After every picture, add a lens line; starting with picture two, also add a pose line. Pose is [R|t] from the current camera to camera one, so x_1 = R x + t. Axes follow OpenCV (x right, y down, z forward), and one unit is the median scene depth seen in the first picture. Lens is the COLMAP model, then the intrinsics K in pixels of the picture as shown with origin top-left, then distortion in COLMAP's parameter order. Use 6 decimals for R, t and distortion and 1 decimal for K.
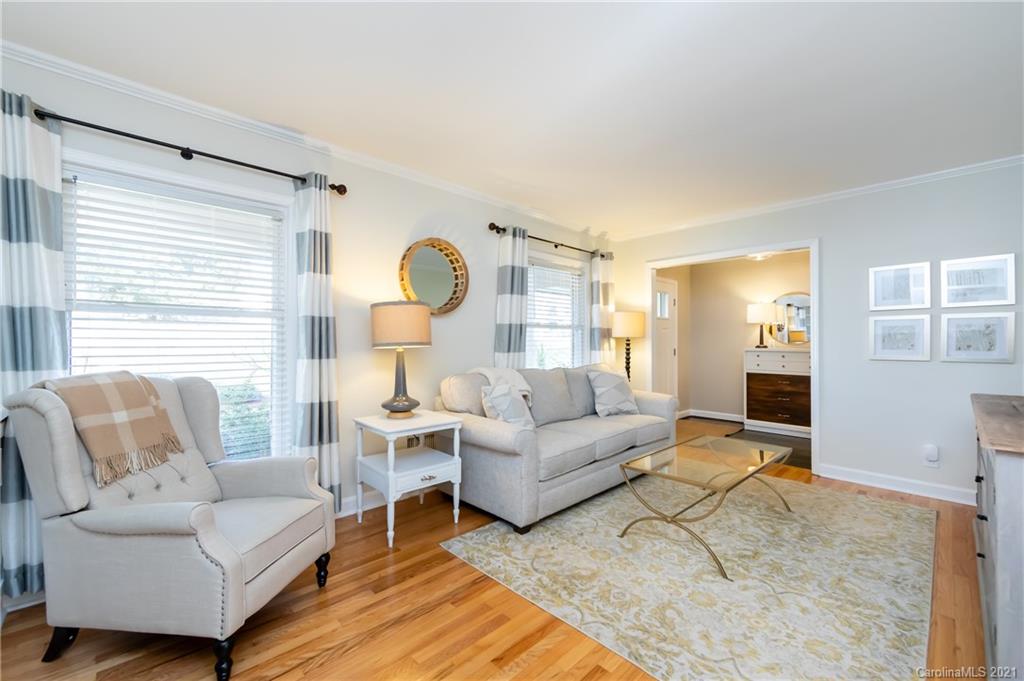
lens RADIAL K [[403.2, 0, 511.8], [0, 403.2, 349.0], [0, 0, 1]] dist [-0.002832, -0.000445]
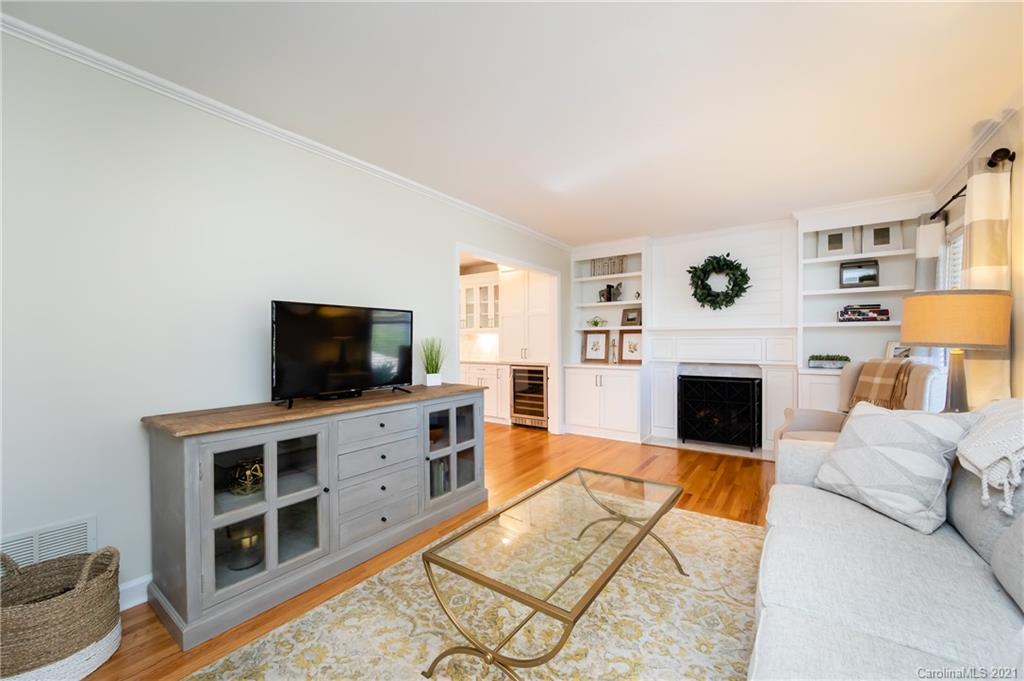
lens RADIAL K [[403.2, 0, 512.9], [0, 403.2, 346.6], [0, 0, 1]] dist [-0.002832, -0.000445]
pose [[-0.978582, 0.012315, -0.205490, 0.737114], [0.007506, 0.999680, 0.024165, -0.033683], [0.205722, 0.022105, -0.978361, 1.635058]]
